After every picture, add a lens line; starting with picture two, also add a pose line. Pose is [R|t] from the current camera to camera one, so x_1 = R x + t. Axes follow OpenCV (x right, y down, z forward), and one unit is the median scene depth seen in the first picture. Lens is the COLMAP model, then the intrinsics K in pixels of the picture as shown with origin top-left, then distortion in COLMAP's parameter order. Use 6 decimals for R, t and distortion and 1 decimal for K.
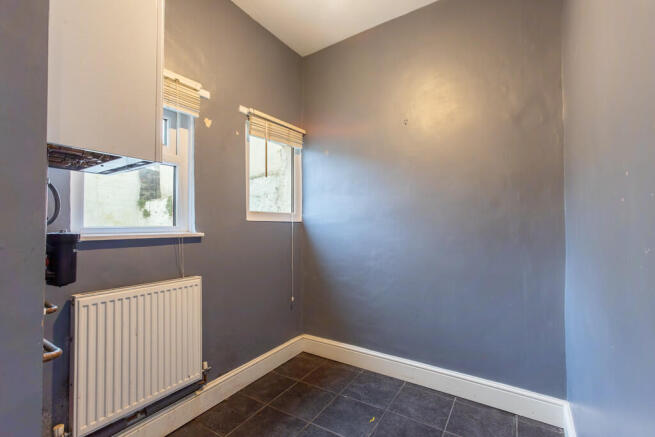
lens RADIAL K [[294.6, 0, 323.9], [0, 294.6, 218.2], [0, 0, 1]] dist [-0.010385, 0.005896]
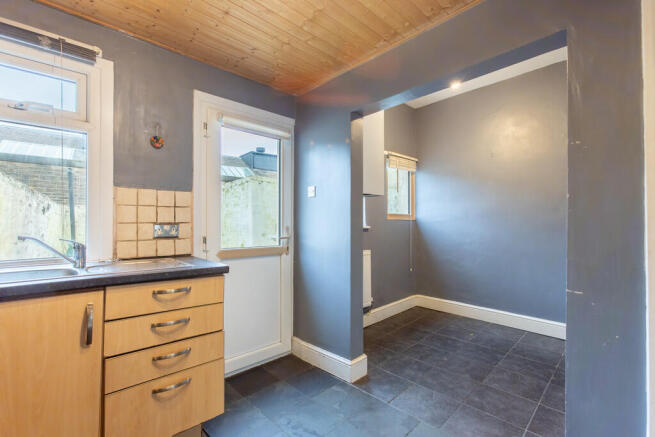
lens RADIAL K [[294.6, 0, 328.6], [0, 294.6, 218.1], [0, 0, 1]] dist [-0.010385, 0.005896]
pose [[0.977319, -0.000027, -0.211774, -0.223372], [0.002167, 0.999949, 0.009871, -0.015061], [0.211763, -0.010106, 0.977269, -0.661126]]
